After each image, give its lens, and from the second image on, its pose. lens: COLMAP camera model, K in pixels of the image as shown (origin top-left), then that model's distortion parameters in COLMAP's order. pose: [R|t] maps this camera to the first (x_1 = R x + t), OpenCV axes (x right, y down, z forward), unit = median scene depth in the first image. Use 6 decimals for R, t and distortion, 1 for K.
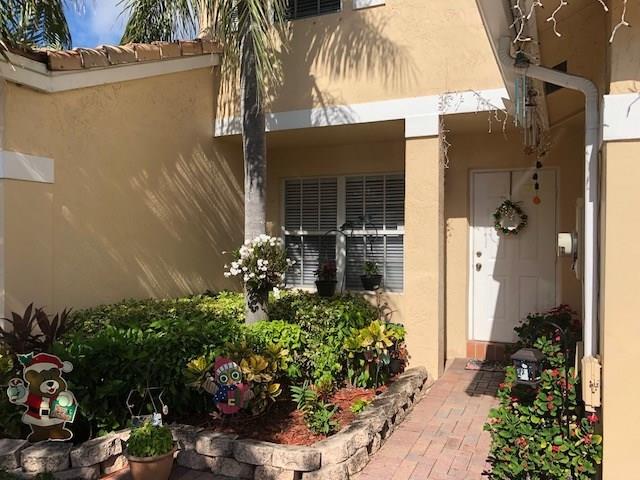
lens RADIAL K [[510.4, 0, 323.1], [0, 510.4, 248.9], [0, 0, 1]] dist [0.041676, -0.082645]
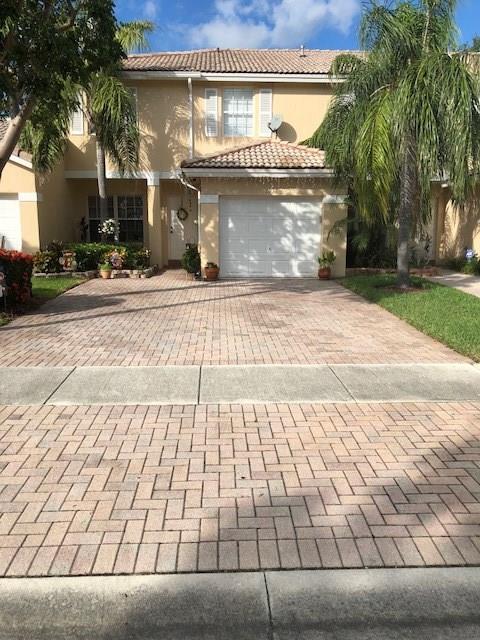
lens RADIAL K [[510.4, 0, 240.0], [0, 510.4, 320.0], [0, 0, 1]] dist [0.041676, -0.082645]
pose [[0.892314, -0.077596, 0.444697, -1.128841], [0.004705, 0.986660, 0.162725, 0.098514], [-0.451391, -0.143110, 0.880775, -2.969330]]
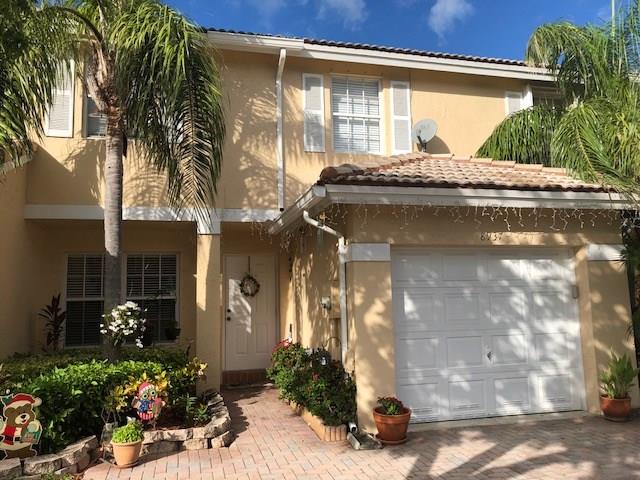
lens RADIAL K [[510.4, 0, 323.1], [0, 510.4, 248.9], [0, 0, 1]] dist [0.041676, -0.082645]
pose [[0.772096, 0.038897, 0.634314, -0.793792], [0.032833, 0.994350, -0.100941, -0.016688], [-0.634657, 0.098763, 0.766457, -0.593566]]
